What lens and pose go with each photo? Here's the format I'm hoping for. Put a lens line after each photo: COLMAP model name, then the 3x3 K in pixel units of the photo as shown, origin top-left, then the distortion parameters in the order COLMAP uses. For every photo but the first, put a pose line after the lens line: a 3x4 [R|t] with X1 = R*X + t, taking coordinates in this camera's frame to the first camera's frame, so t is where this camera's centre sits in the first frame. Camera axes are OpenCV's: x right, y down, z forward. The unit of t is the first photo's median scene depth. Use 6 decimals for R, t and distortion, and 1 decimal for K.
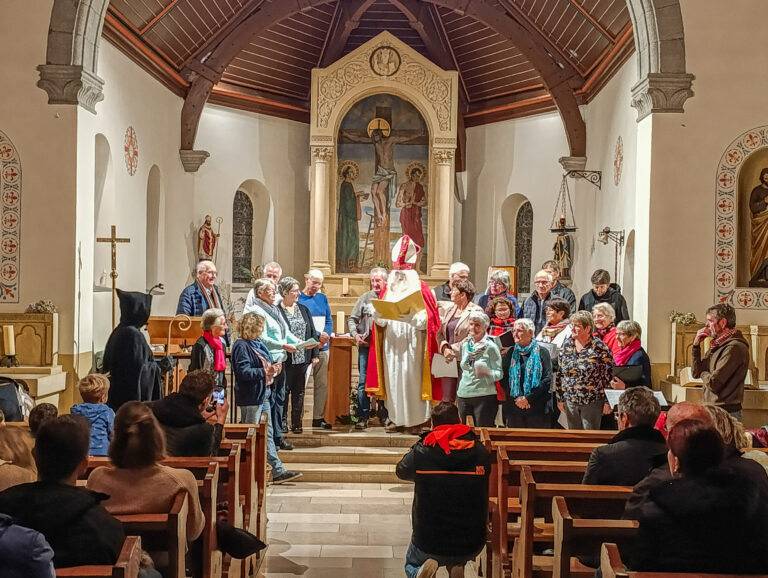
lens RADIAL K [[519.7, 0, 385.4], [0, 519.7, 277.8], [0, 0, 1]] dist [0.001818, -0.001512]
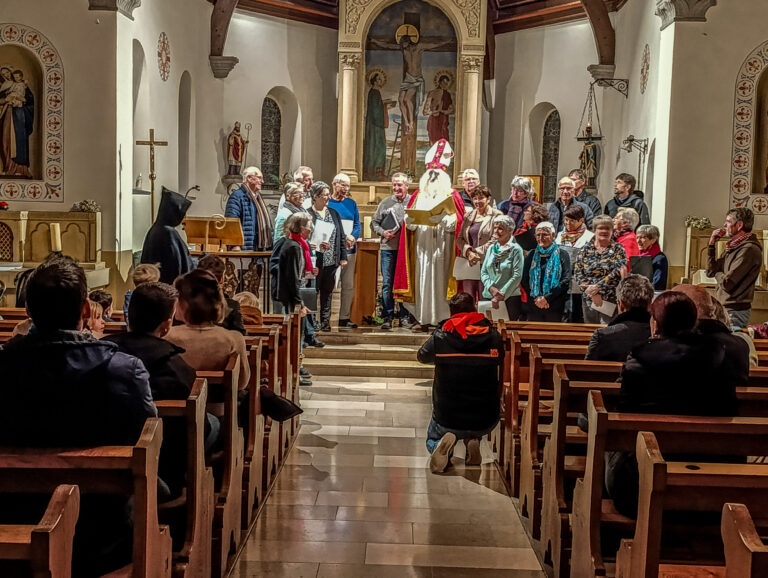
lens RADIAL K [[675.9, 0, 400.4], [0, 675.9, 260.5], [0, 0, 1]] dist [0.001305, 0.002841]
pose [[0.999730, 0.011302, -0.020303, 0.005986], [-0.010257, 0.998654, 0.050839, 0.084669], [0.020850, -0.050617, 0.998500, -0.340341]]
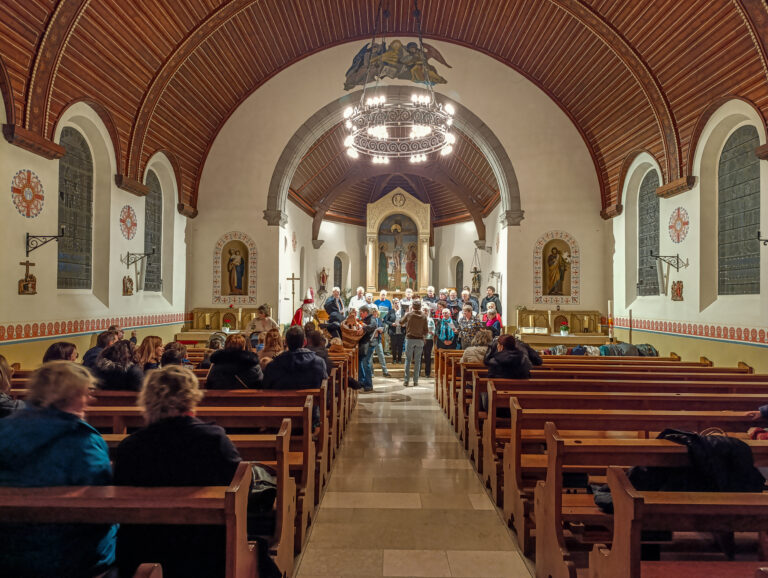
lens RADIAL K [[545.6, 0, 347.9], [0, 545.6, 288.3], [0, 0, 1]] dist [-0.001290, 0.000027]
pose [[0.999422, -0.010041, -0.032483, -0.163383], [0.009470, 0.999799, -0.017673, 0.020809], [0.032654, 0.017355, 0.999316, -1.549083]]
